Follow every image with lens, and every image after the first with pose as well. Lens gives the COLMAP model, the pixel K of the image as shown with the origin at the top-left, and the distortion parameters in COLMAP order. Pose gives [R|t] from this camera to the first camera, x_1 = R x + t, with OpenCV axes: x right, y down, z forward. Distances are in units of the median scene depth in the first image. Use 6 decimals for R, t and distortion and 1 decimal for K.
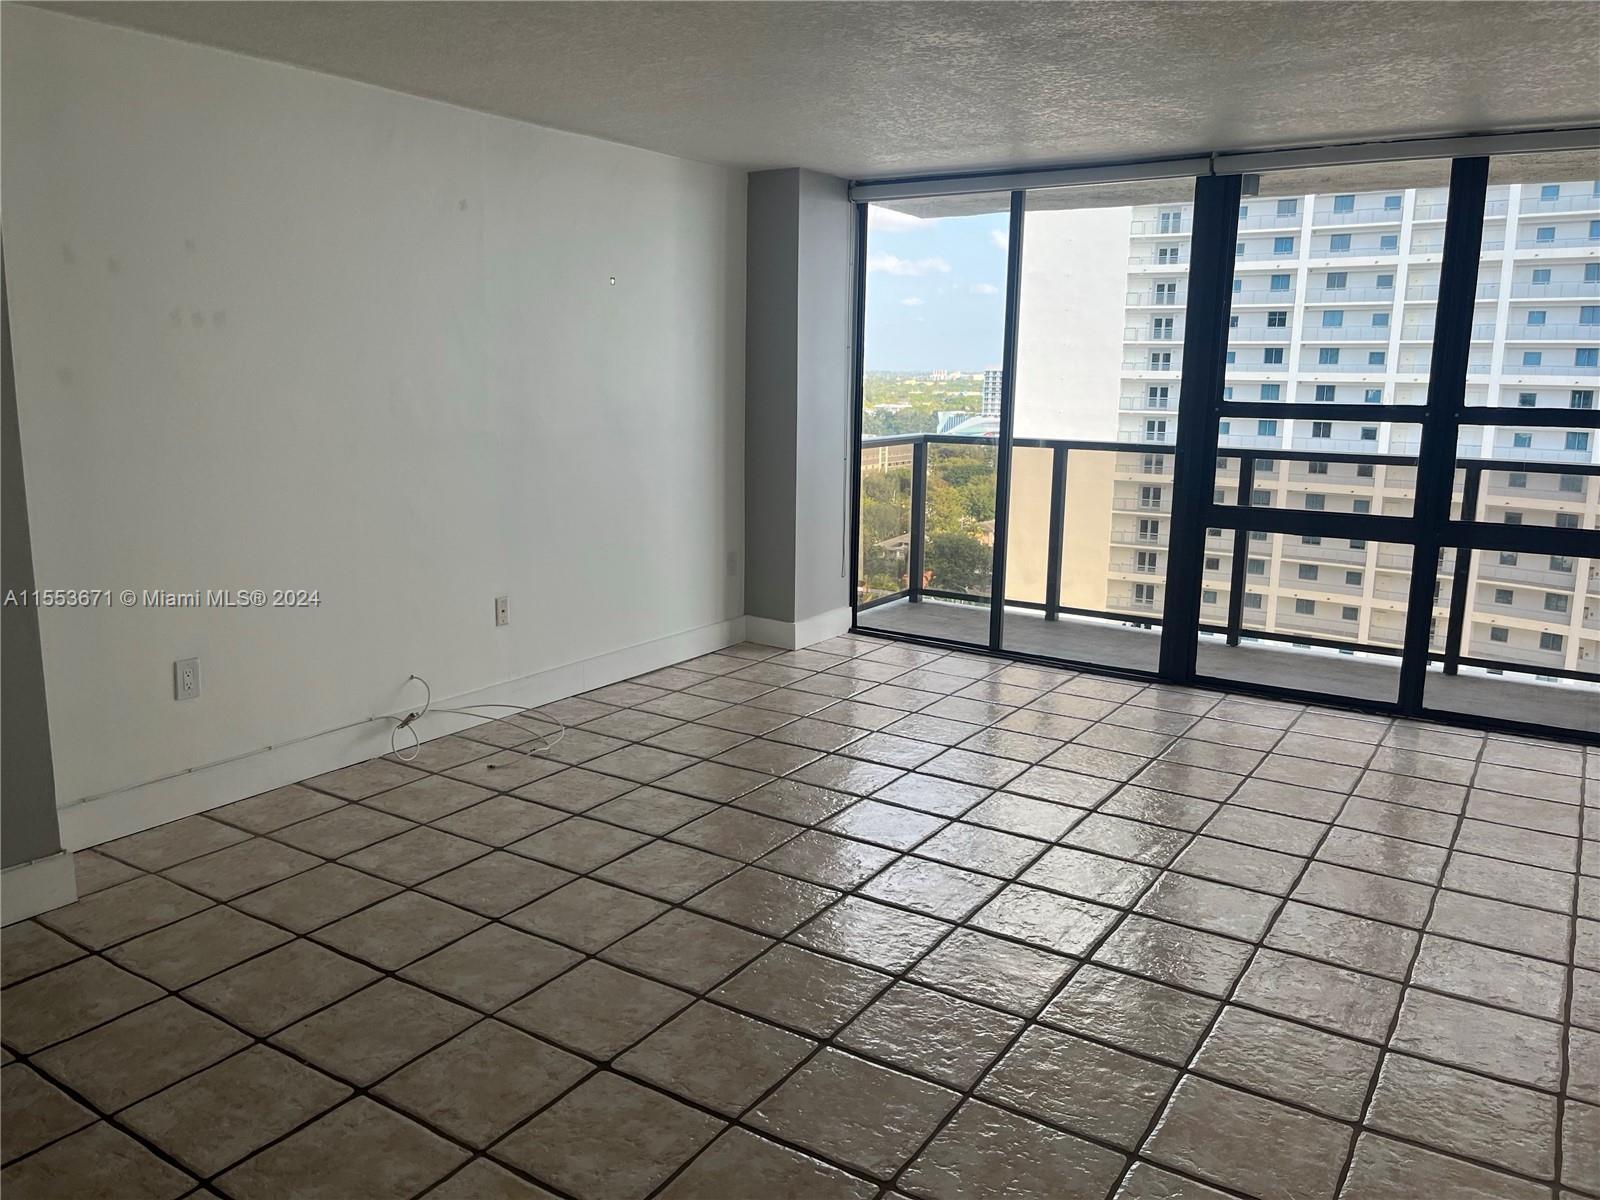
lens RADIAL K [[1218.6, 0, 794.7], [0, 1218.6, 592.8], [0, 0, 1]] dist [0.062777, -0.088267]
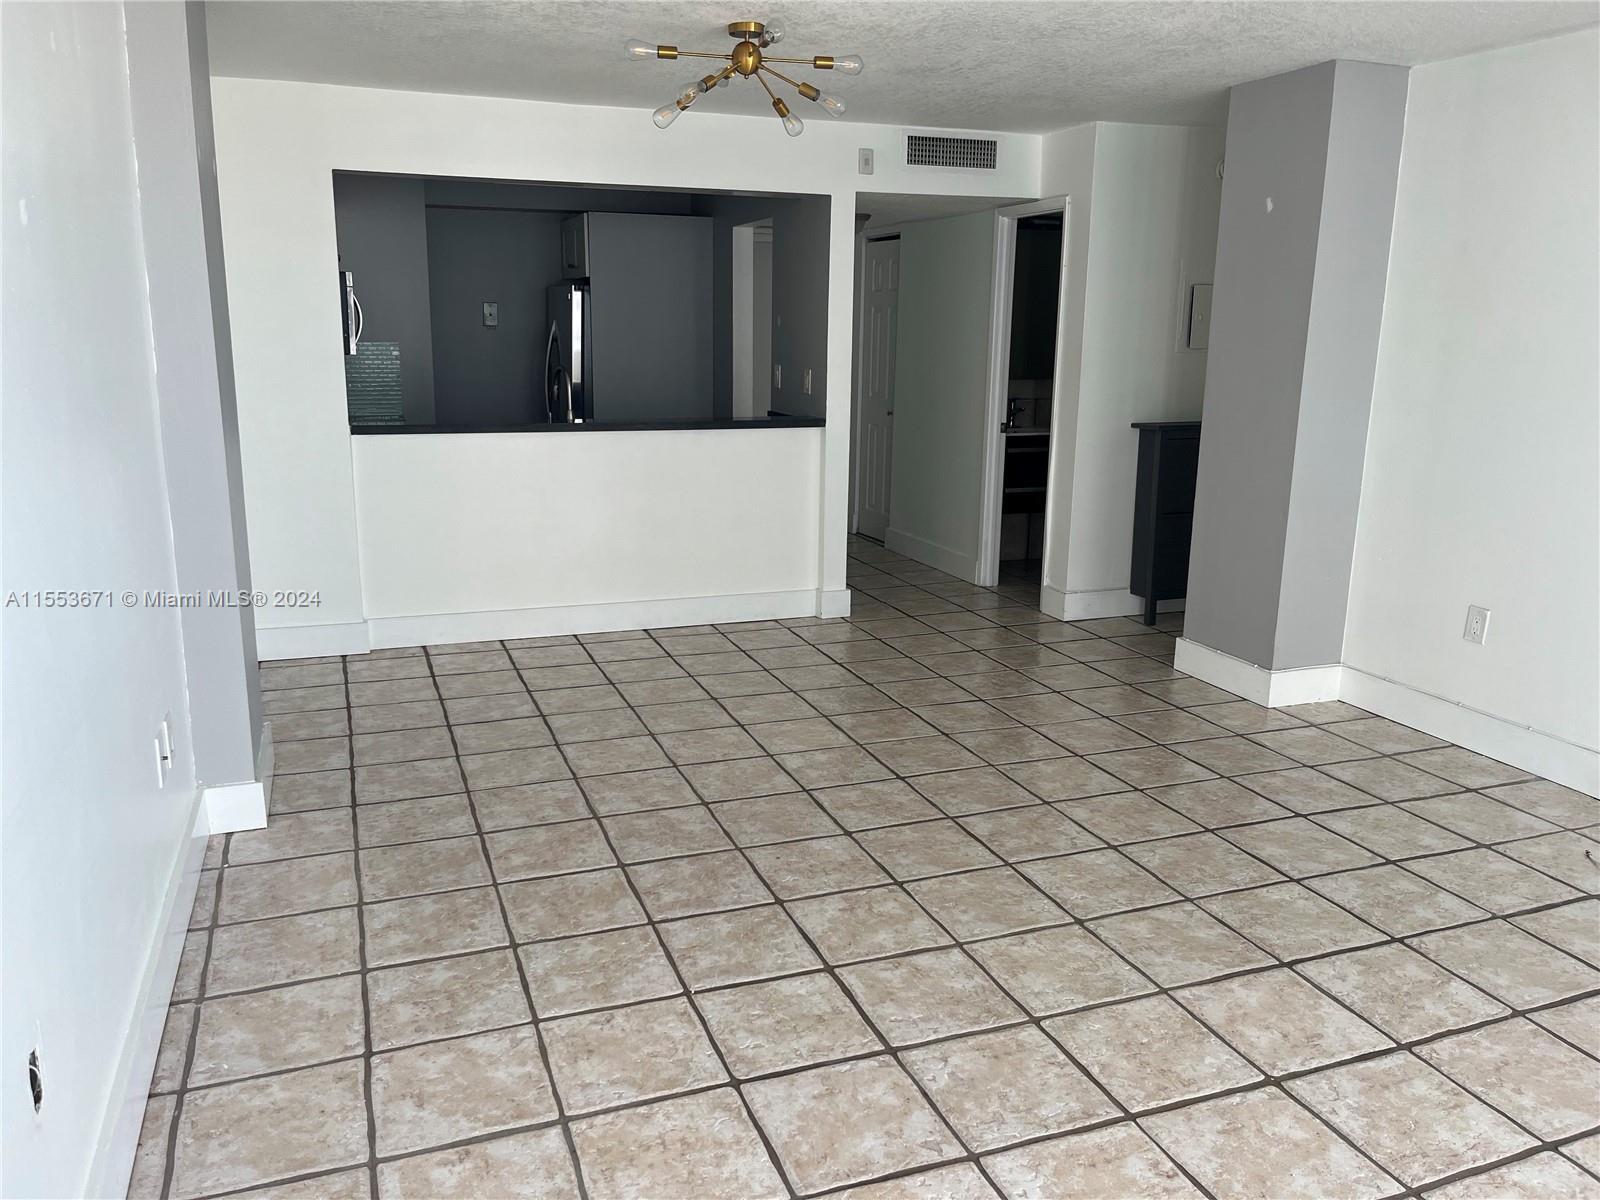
lens RADIAL K [[1218.6, 0, 797.6], [0, 1218.6, 601.6], [0, 0, 1]] dist [0.062777, -0.088267]
pose [[-0.586319, 0.170531, -0.791928, 0.882520], [-0.165235, 0.931863, 0.323000, -0.246985], [0.793050, 0.320235, -0.518191, 1.273389]]
